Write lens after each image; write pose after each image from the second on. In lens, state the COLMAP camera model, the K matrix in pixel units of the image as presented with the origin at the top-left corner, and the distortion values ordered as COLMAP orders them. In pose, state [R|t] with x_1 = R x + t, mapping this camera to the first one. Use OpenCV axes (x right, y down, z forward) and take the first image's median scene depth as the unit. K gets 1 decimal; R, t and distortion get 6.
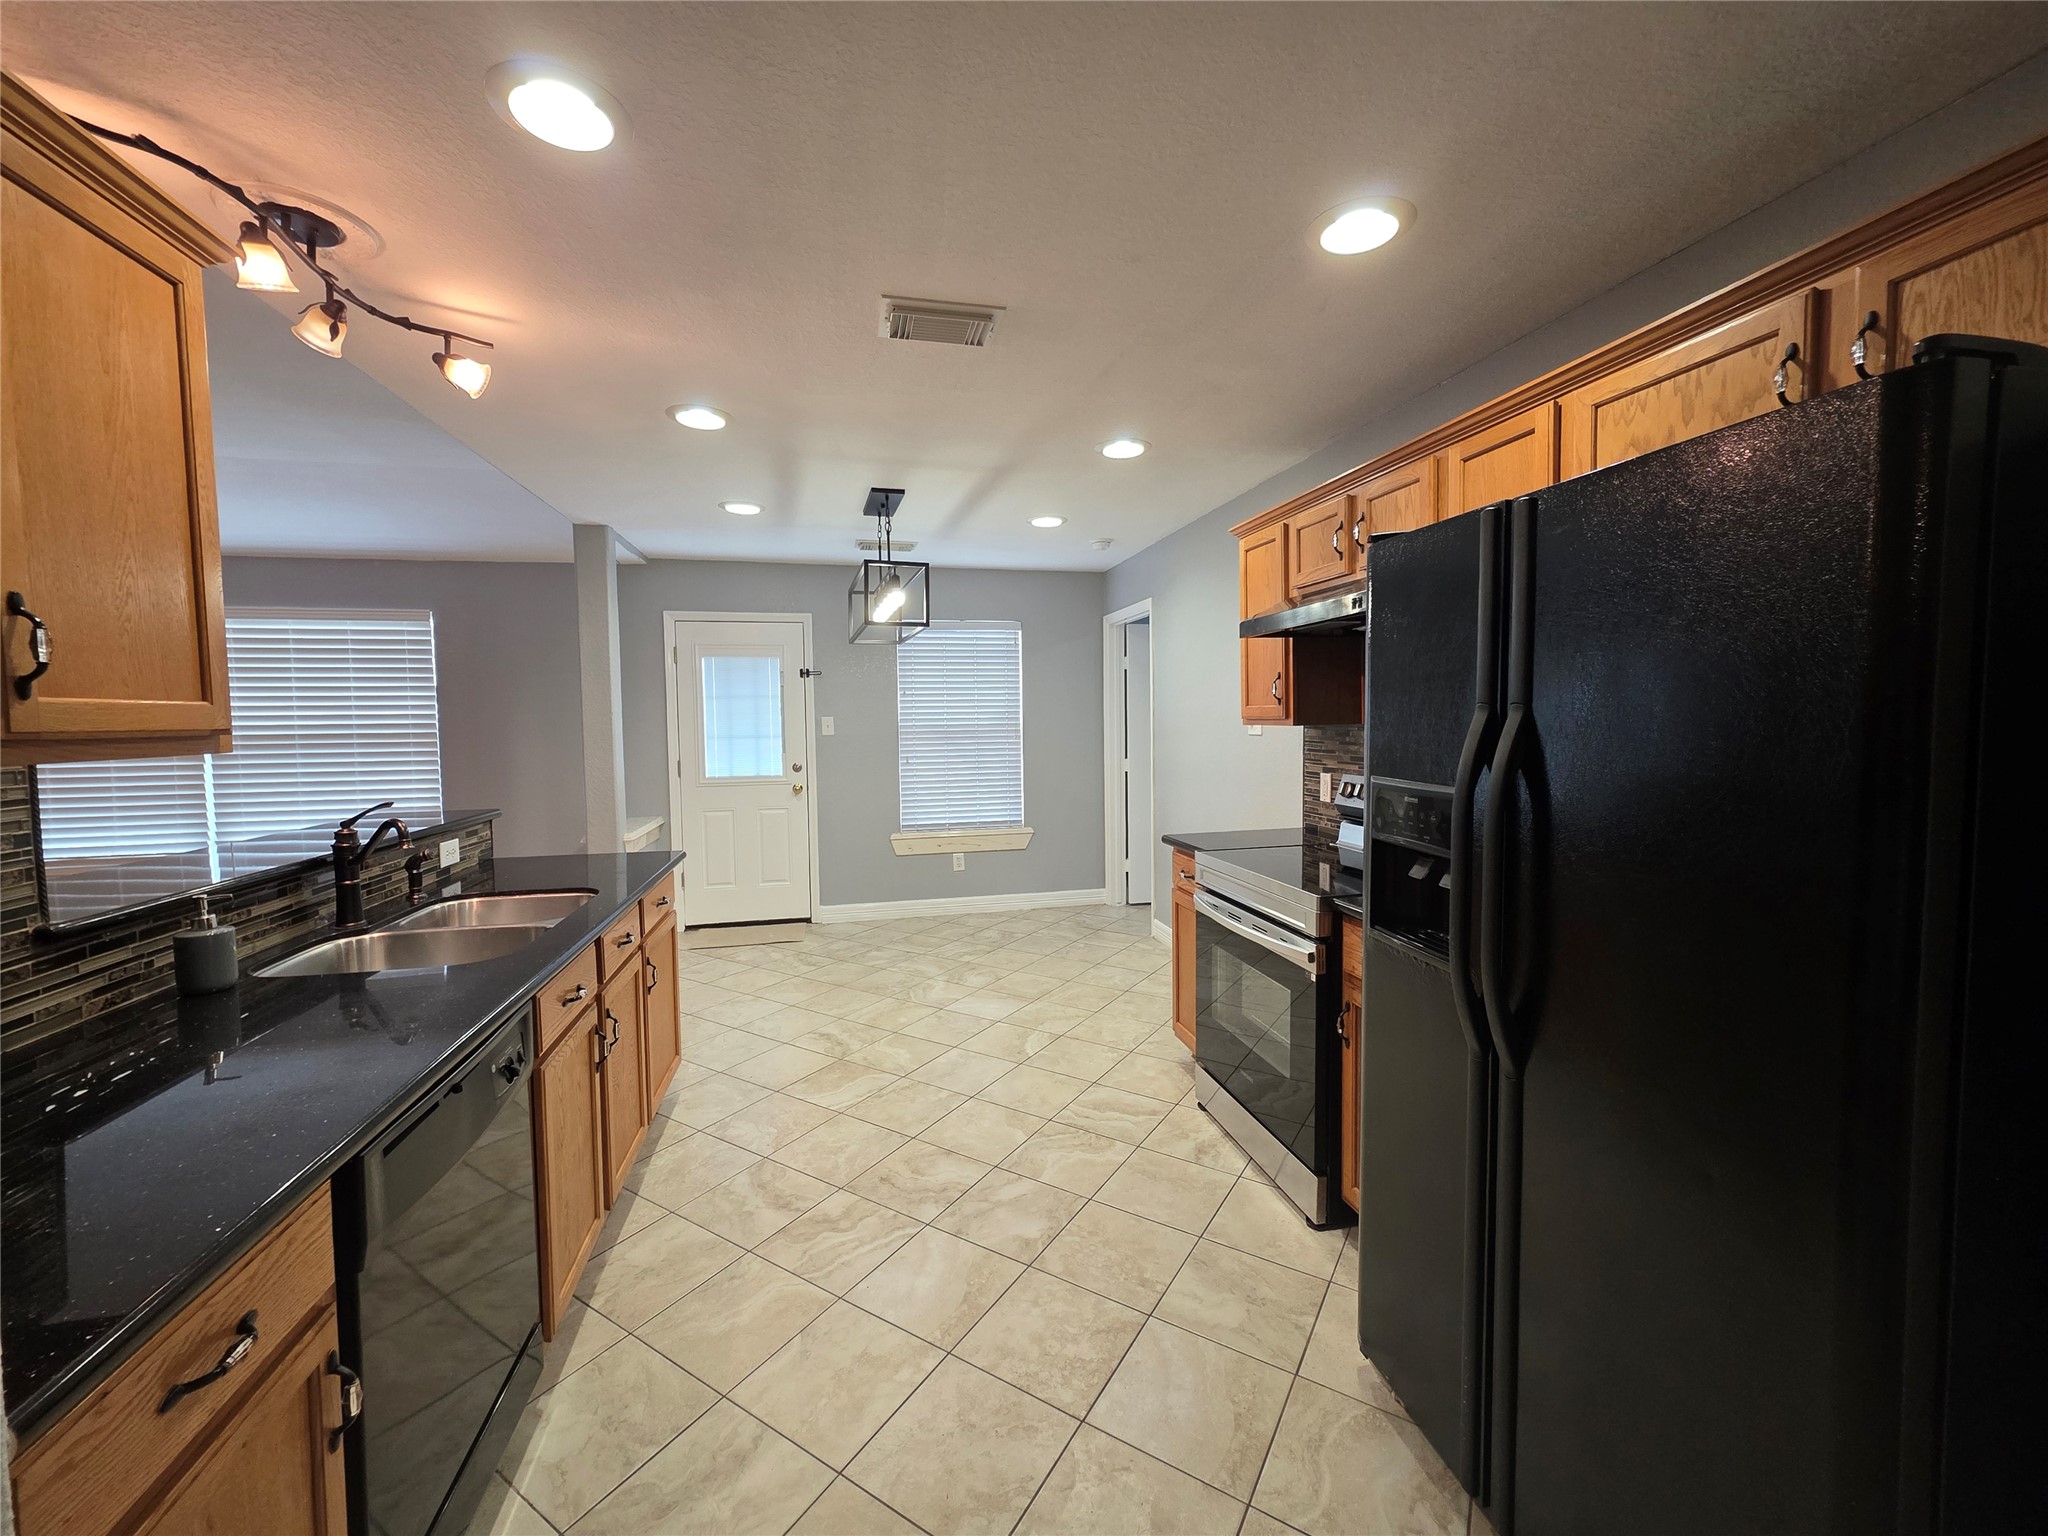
lens RADIAL K [[813.3, 0, 1030.8], [0, 813.3, 757.2], [0, 0, 1]] dist [0.000941, 0.001998]
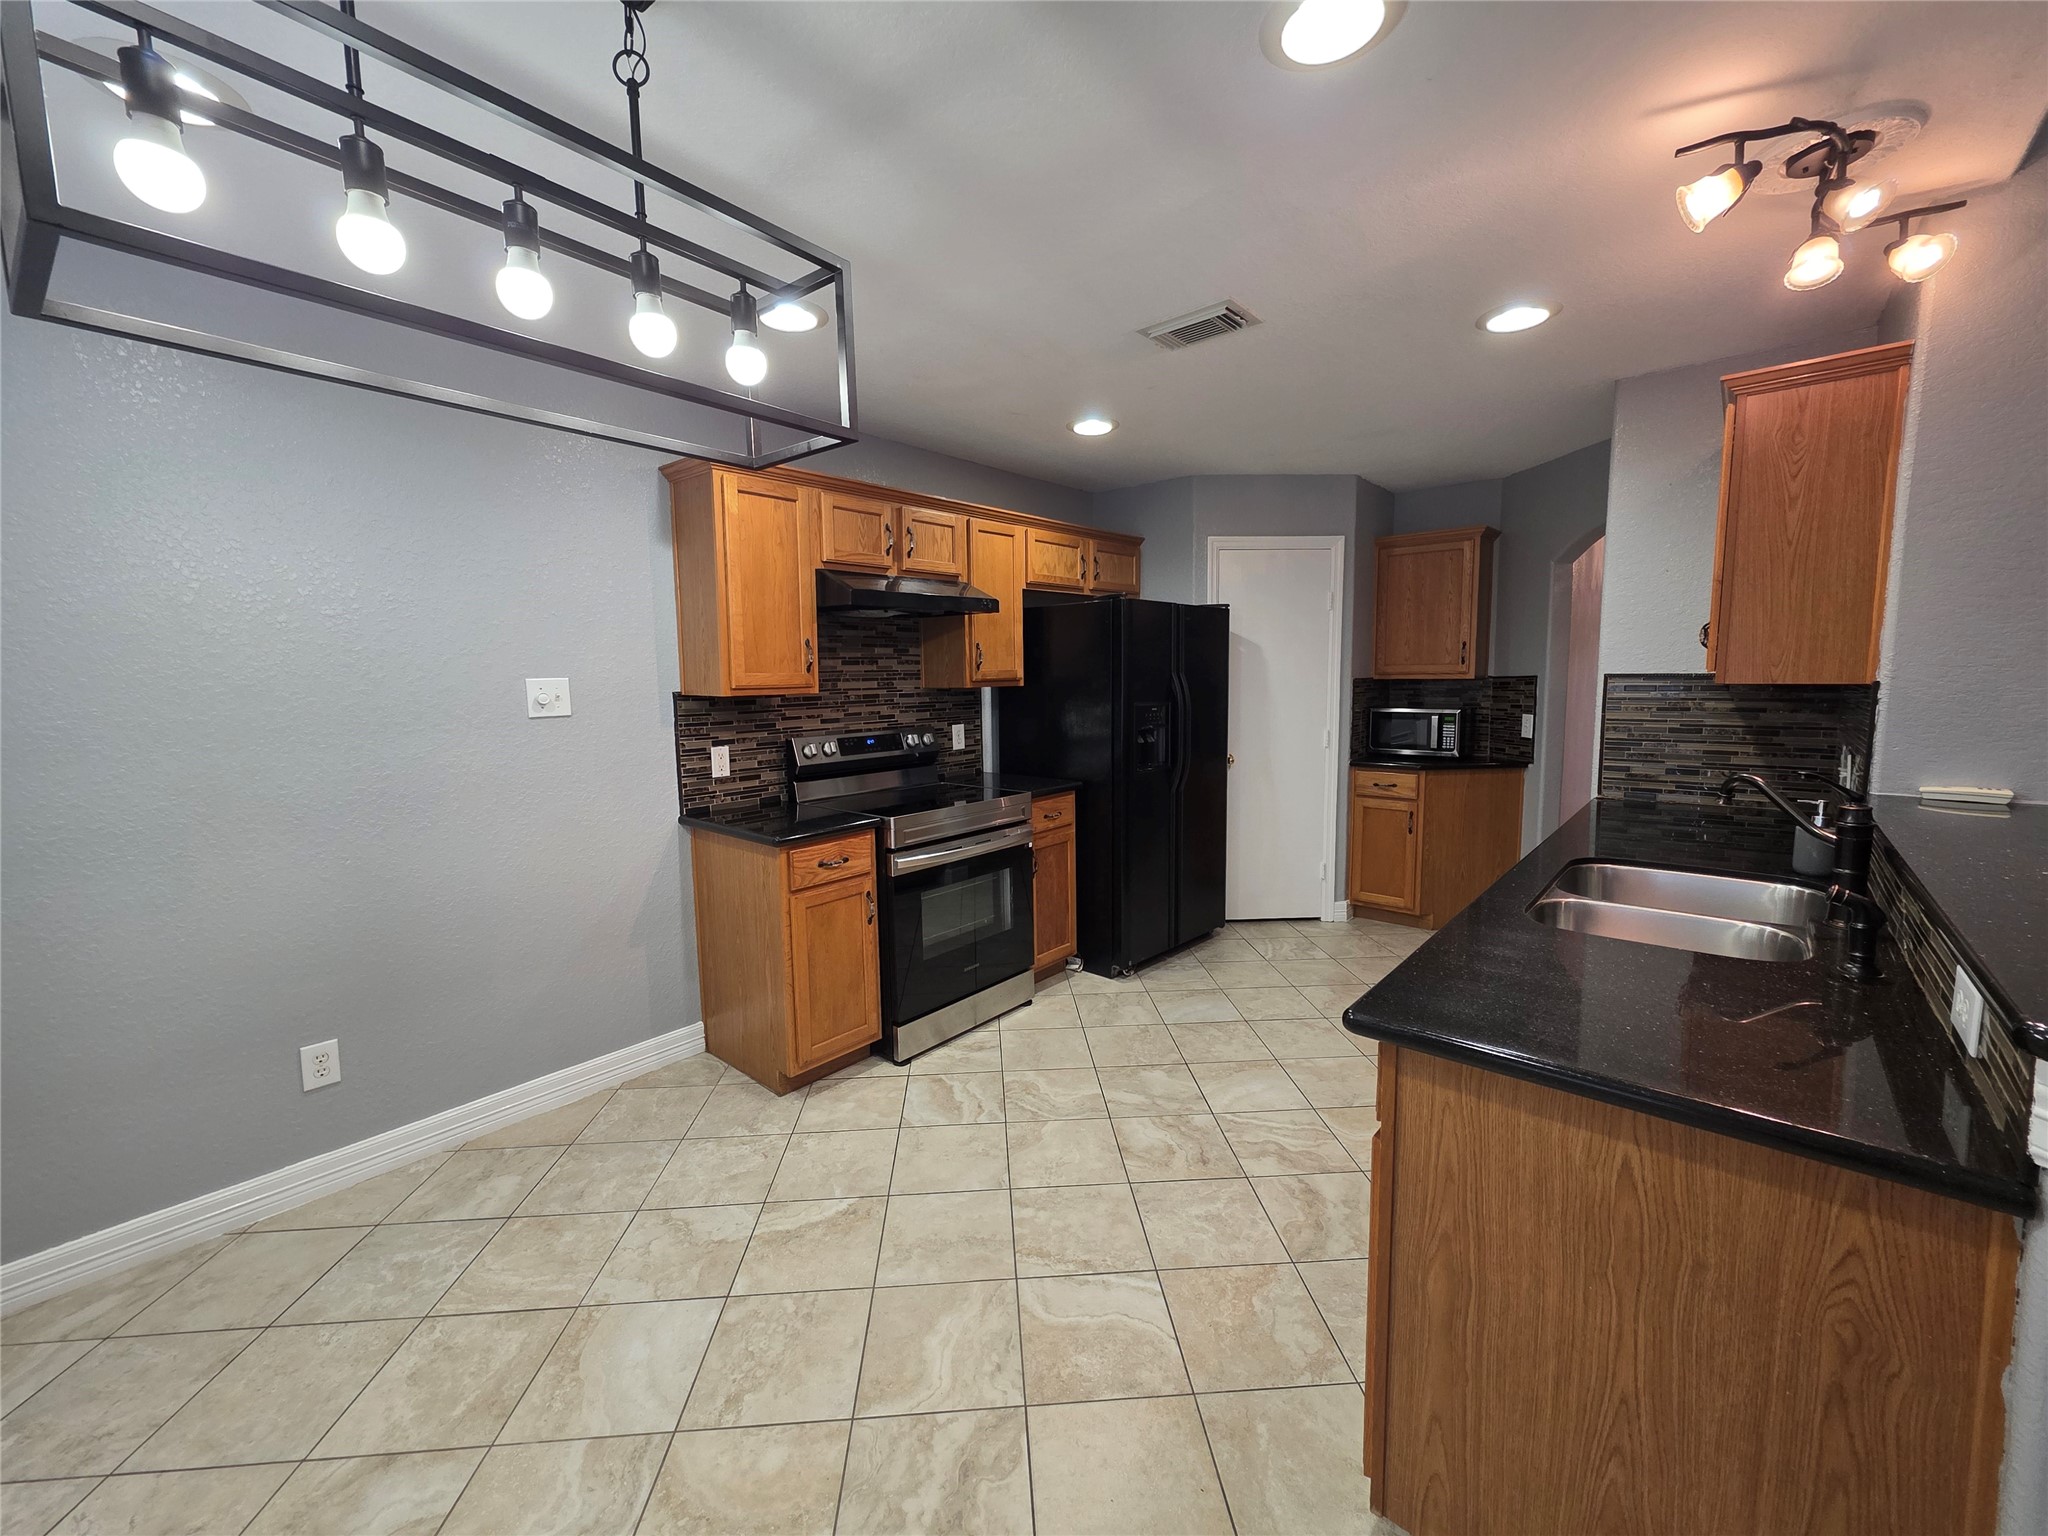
lens RADIAL K [[815.6, 0, 1023.6], [0, 815.6, 751.8], [0, 0, 1]] dist [0.000204, -0.000005]
pose [[-0.579669, -0.057923, 0.812790, -0.613749], [0.065103, 0.990990, 0.117052, -0.062351], [-0.812247, 0.120767, -0.570675, 1.262258]]
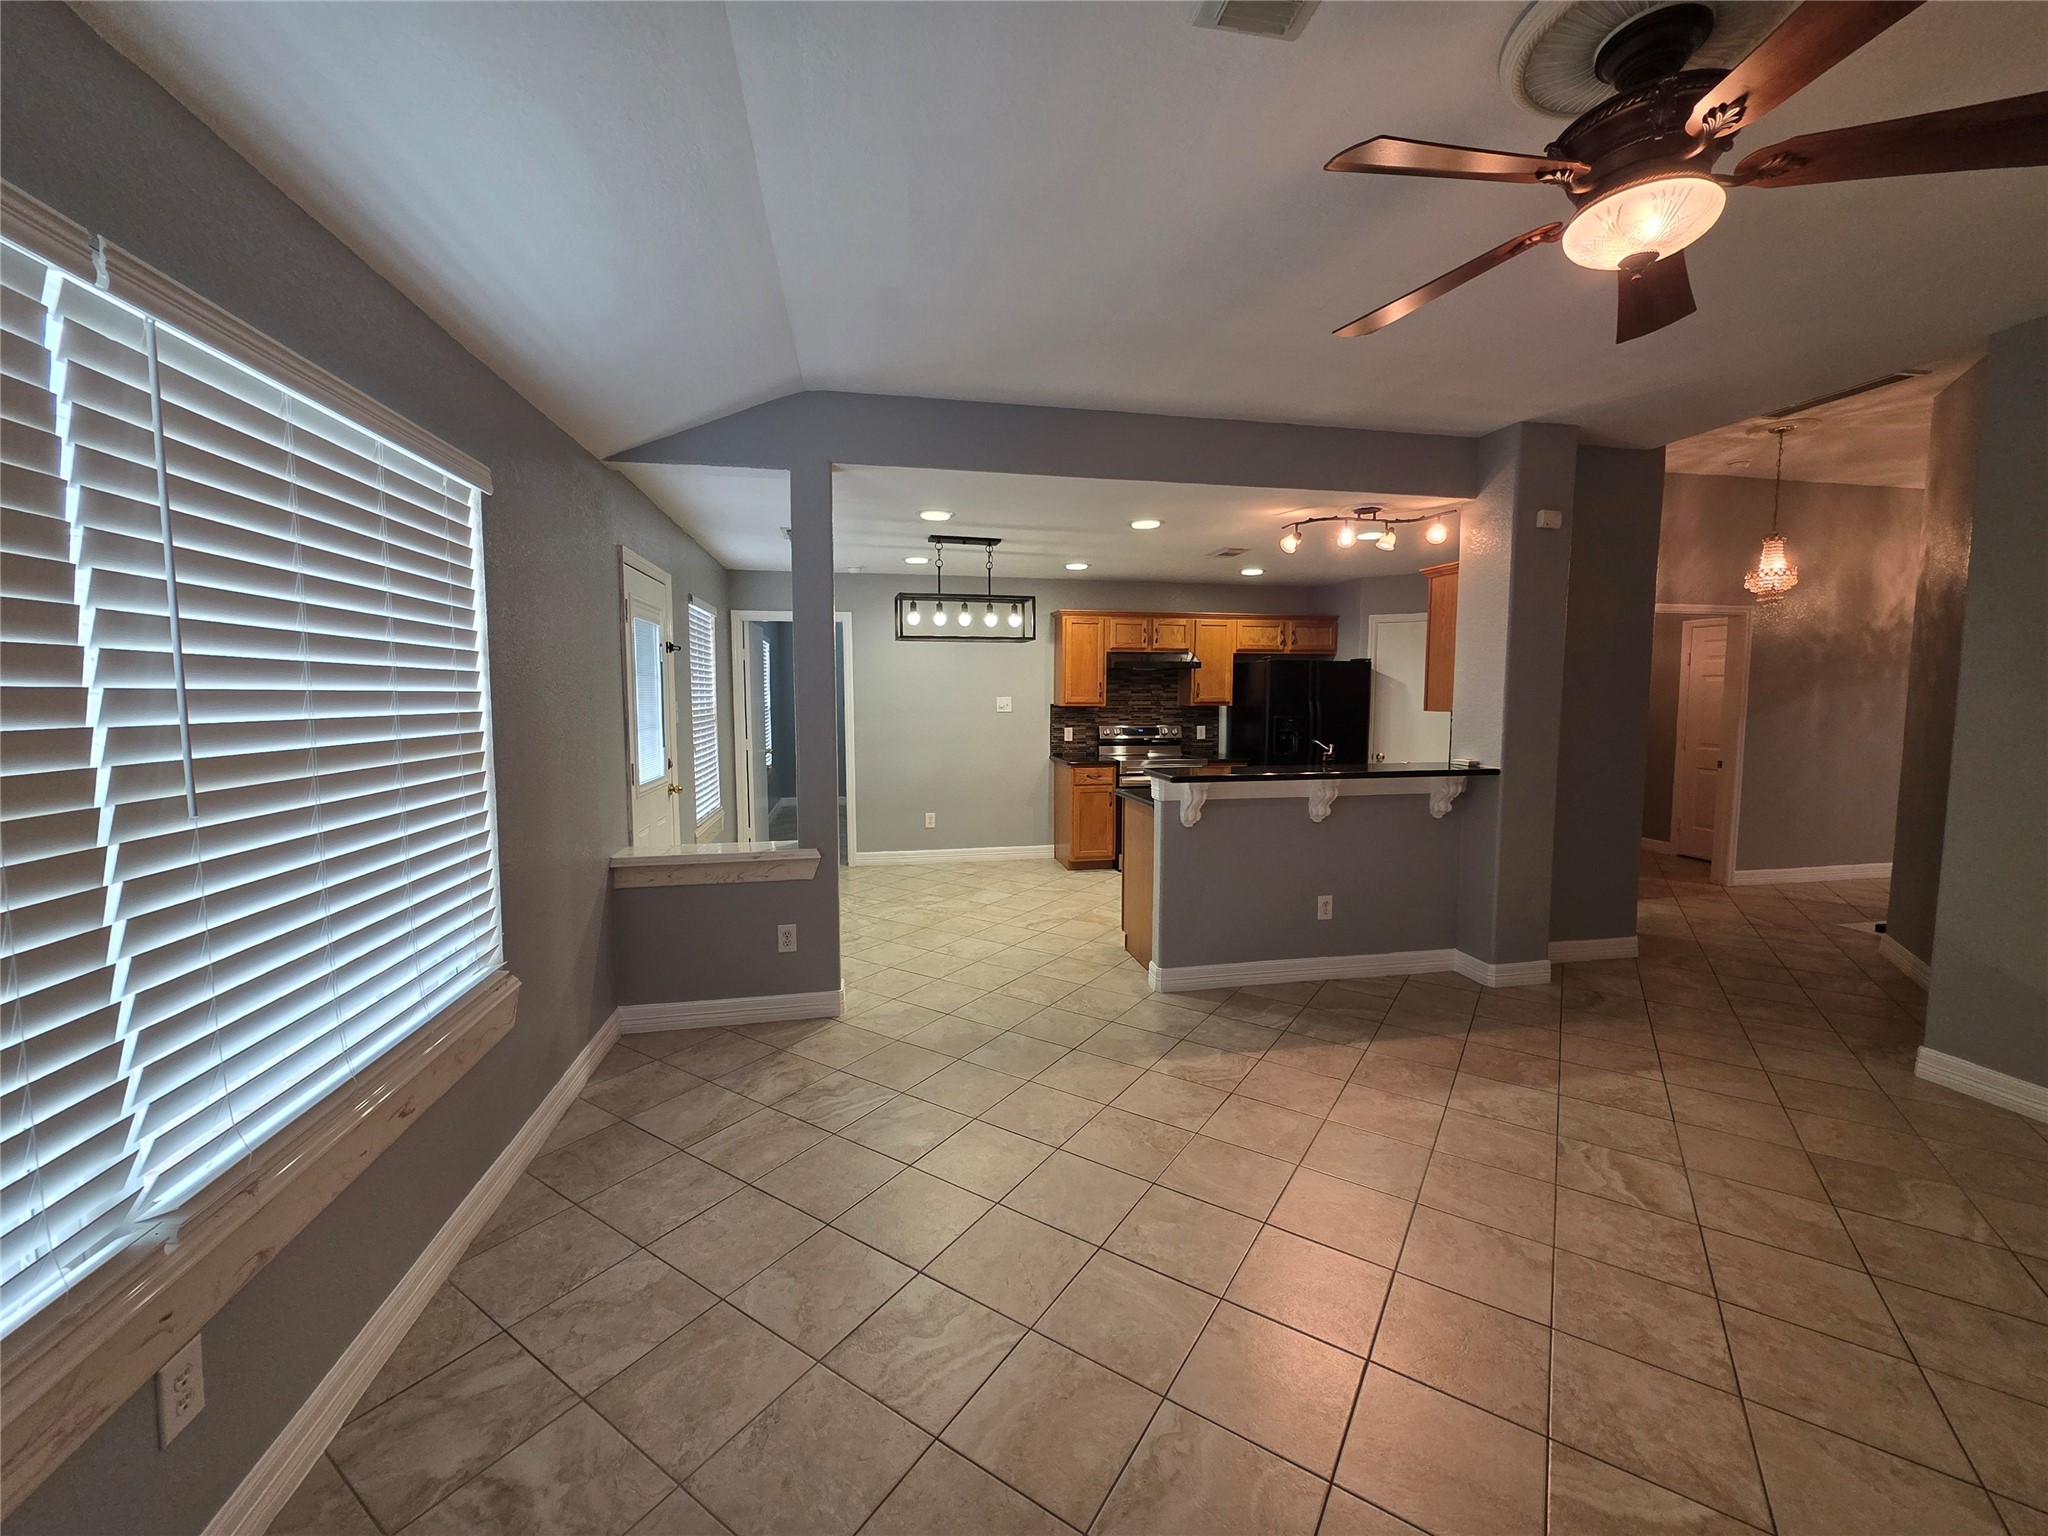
lens RADIAL K [[813.3, 0, 1030.8], [0, 813.3, 757.2], [0, 0, 1]] dist [0.000941, 0.001998]
pose [[0.024948, -0.065924, 0.997513, -1.841154], [0.049698, 0.996671, 0.064626, -0.048163], [-0.998453, 0.047962, 0.028141, 1.051329]]
